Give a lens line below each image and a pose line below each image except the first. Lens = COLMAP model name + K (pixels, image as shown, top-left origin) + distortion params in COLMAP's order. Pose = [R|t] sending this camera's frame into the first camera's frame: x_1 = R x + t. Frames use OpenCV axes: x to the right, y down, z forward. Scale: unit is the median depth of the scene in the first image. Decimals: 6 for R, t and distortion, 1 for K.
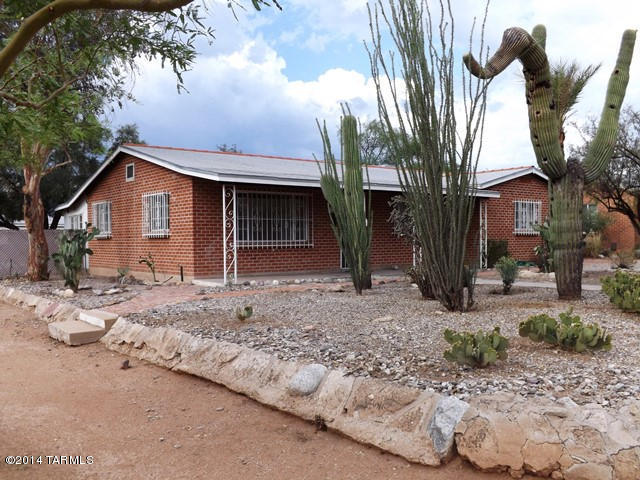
lens RADIAL K [[613.7, 0, 316.0], [0, 613.7, 241.4], [0, 0, 1]] dist [0.003388, 0.000000]
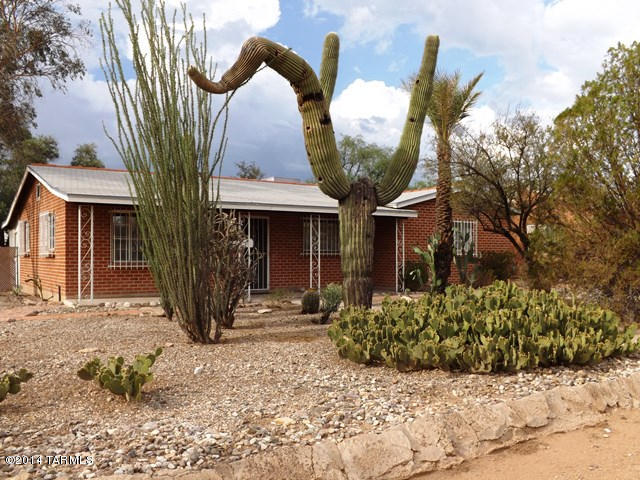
lens RADIAL K [[613.7, 0, 324.2], [0, 613.7, 240.8], [0, 0, 1]] dist [0.003388, 0.000000]
pose [[0.991460, 0.008054, -0.130161, 0.330799], [-0.011374, 0.999628, -0.024780, -0.012199], [0.129913, 0.026048, 0.991183, 0.060656]]
